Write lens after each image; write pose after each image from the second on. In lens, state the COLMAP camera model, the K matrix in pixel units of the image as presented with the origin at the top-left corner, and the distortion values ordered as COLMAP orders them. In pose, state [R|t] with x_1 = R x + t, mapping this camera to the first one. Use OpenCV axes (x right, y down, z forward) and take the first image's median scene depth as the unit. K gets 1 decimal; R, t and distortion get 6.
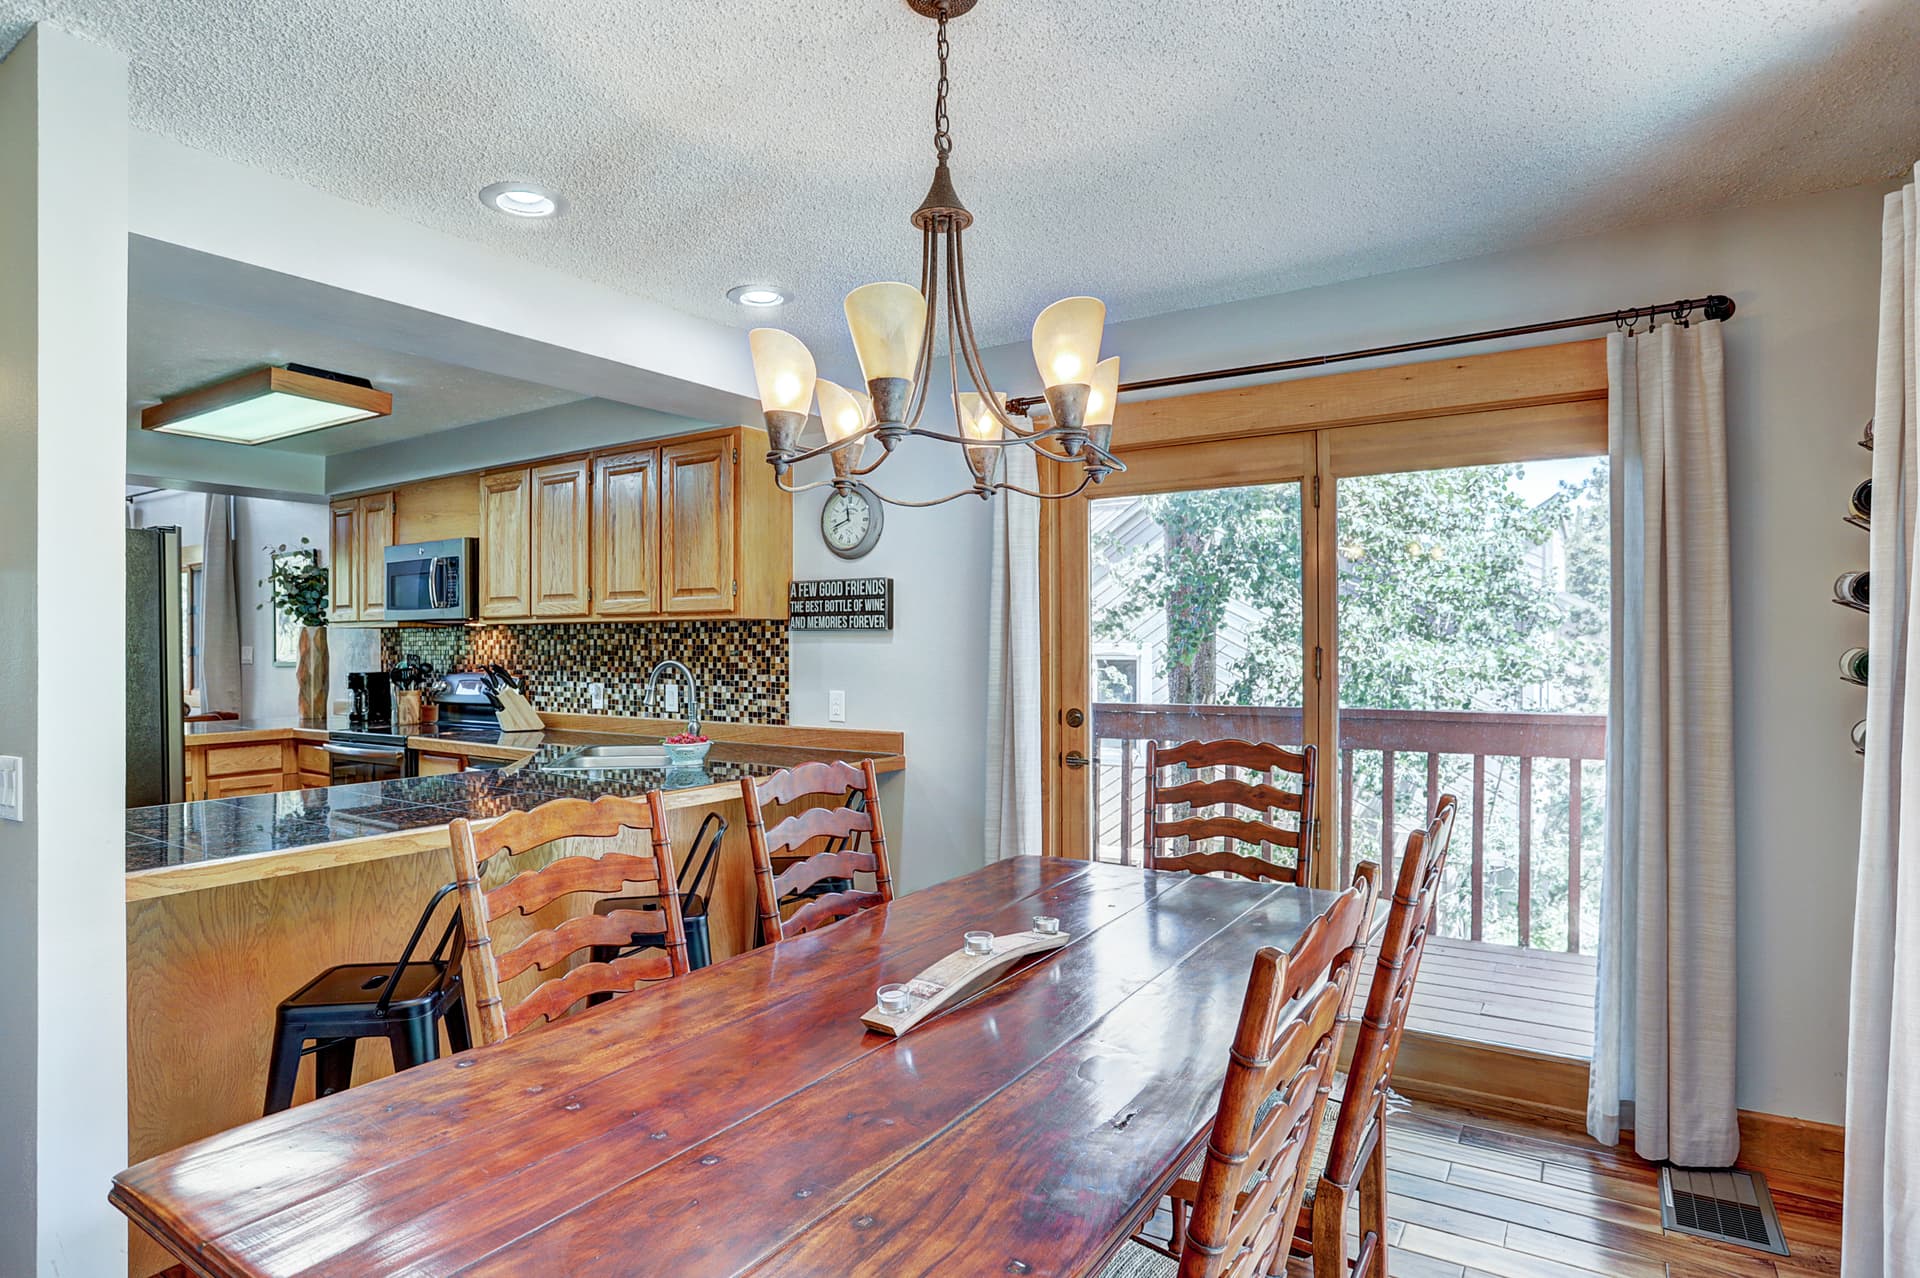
lens RADIAL K [[993.5, 0, 965.3], [0, 993.5, 675.9], [0, 0, 1]] dist [-0.001986, 0.015023]
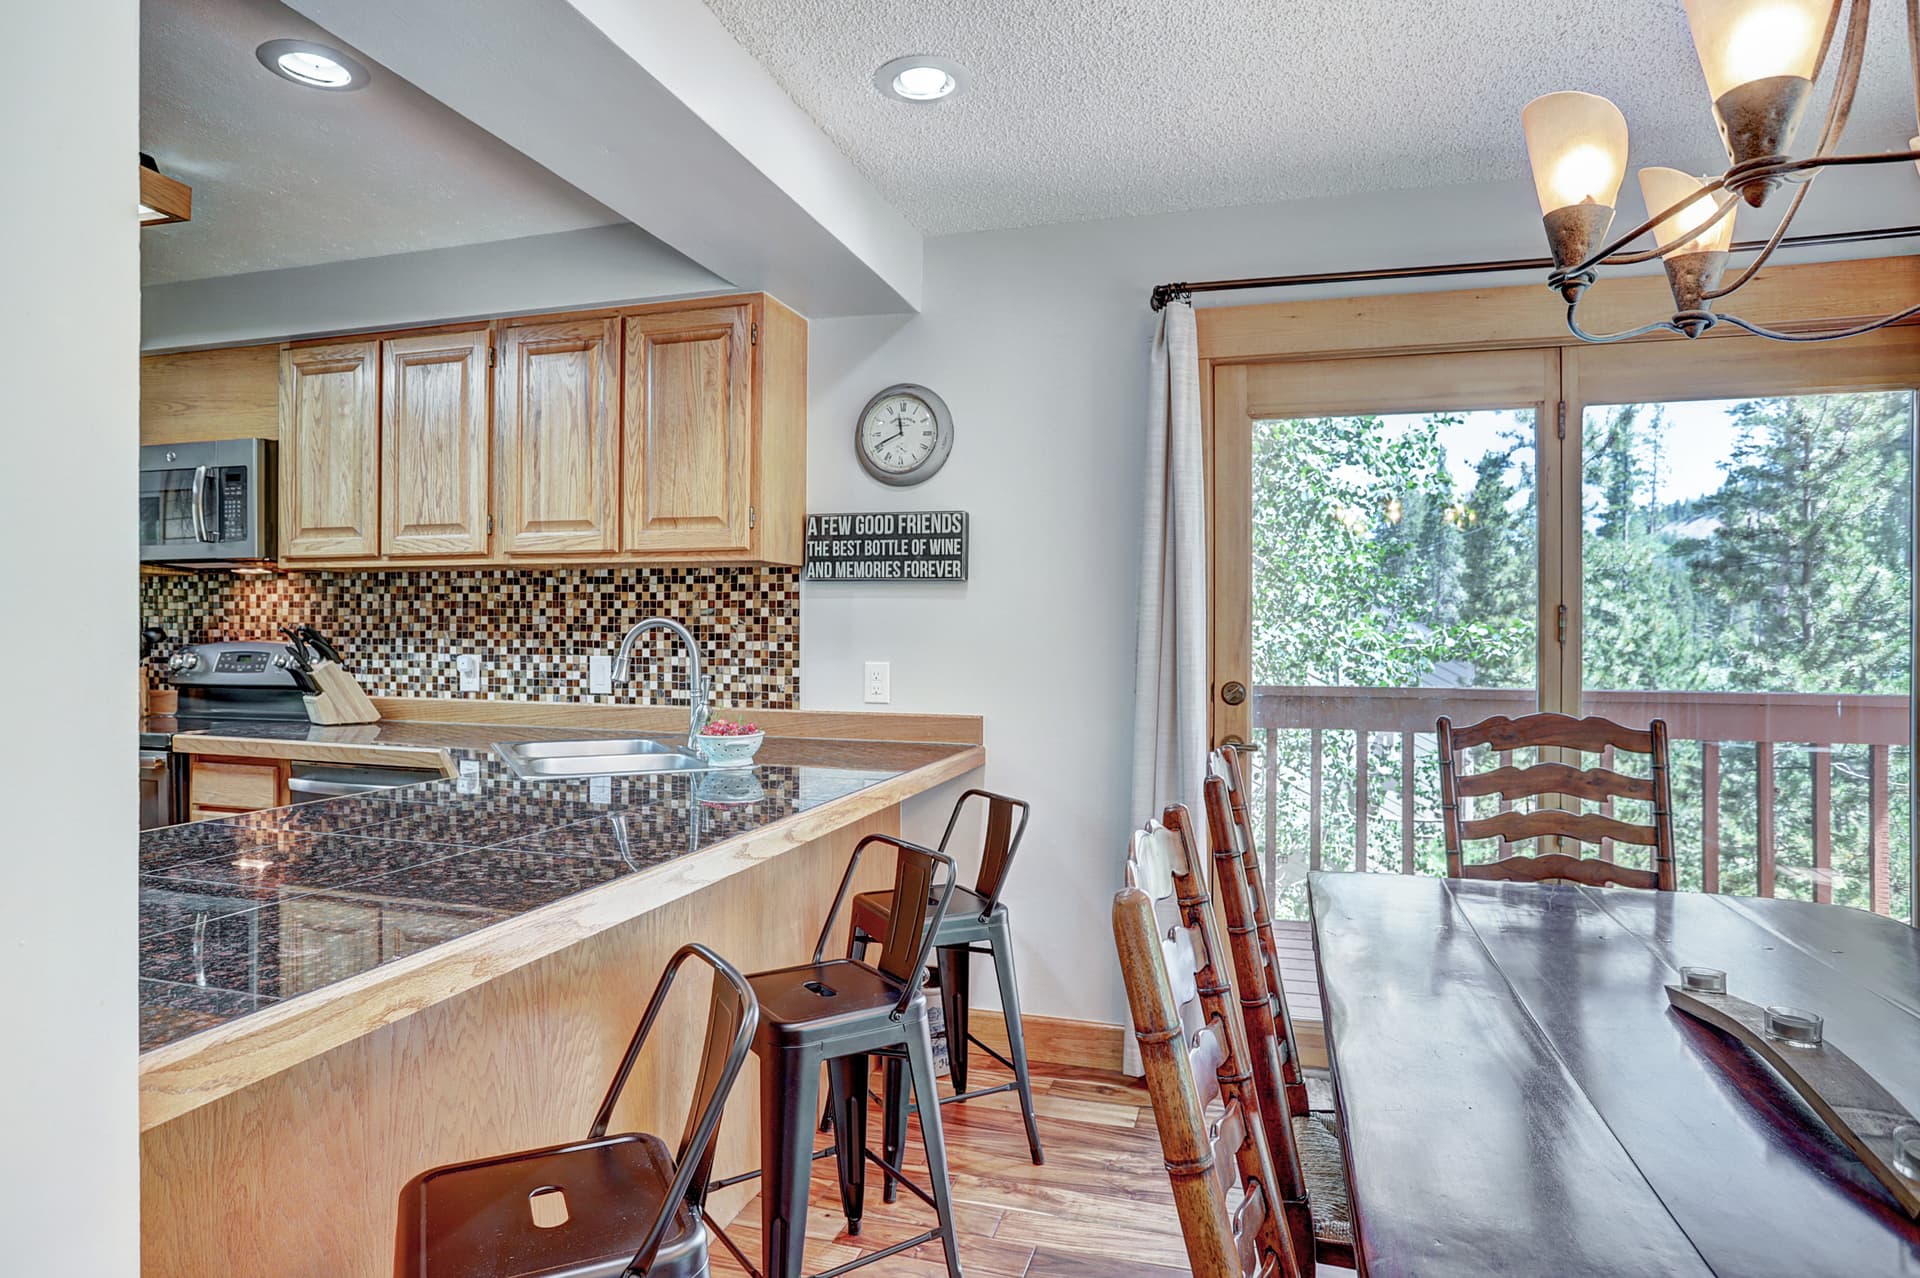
lens RADIAL K [[1029.9, 0, 960.1], [0, 1029.9, 671.1], [0, 0, 1]] dist [-0.042113, 0.040118]
pose [[0.957832, -0.001825, 0.287323, -0.275753], [-0.000027, 0.999979, 0.006442, 0.015914], [-0.287329, -0.006179, 0.957812, 0.225907]]
